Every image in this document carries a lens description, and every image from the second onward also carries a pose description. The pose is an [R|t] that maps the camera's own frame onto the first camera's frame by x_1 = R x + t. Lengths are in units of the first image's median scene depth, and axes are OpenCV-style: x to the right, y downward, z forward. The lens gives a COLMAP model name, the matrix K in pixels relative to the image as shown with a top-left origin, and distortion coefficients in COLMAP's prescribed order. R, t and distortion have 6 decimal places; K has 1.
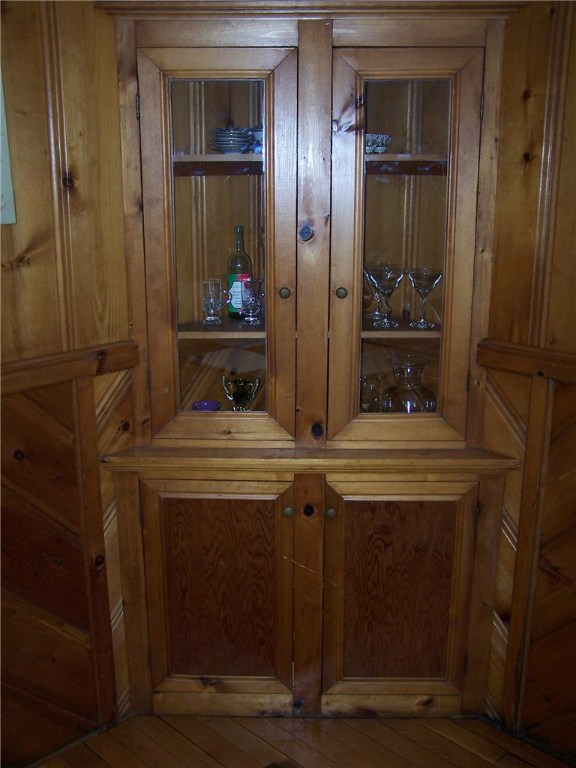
lens RADIAL K [[872.1, 0, 289.4], [0, 872.1, 412.5], [0, 0, 1]] dist [-0.190670, 0.332984]
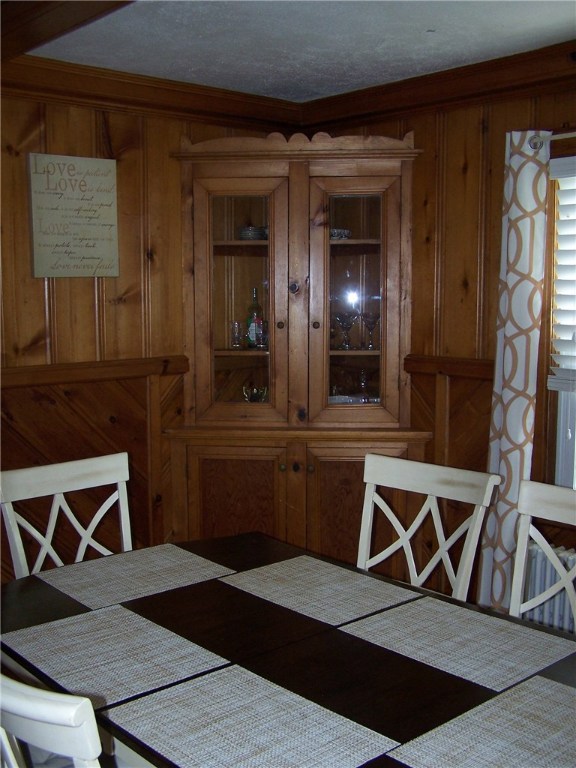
lens RADIAL K [[872.1, 0, 289.4], [0, 872.1, 412.5], [0, 0, 1]] dist [-0.190670, 0.332984]
pose [[0.998387, 0.006037, -0.056454, 0.100197], [-0.014589, 0.988223, -0.152324, 0.260412], [0.054870, 0.152902, 0.986717, -0.546179]]
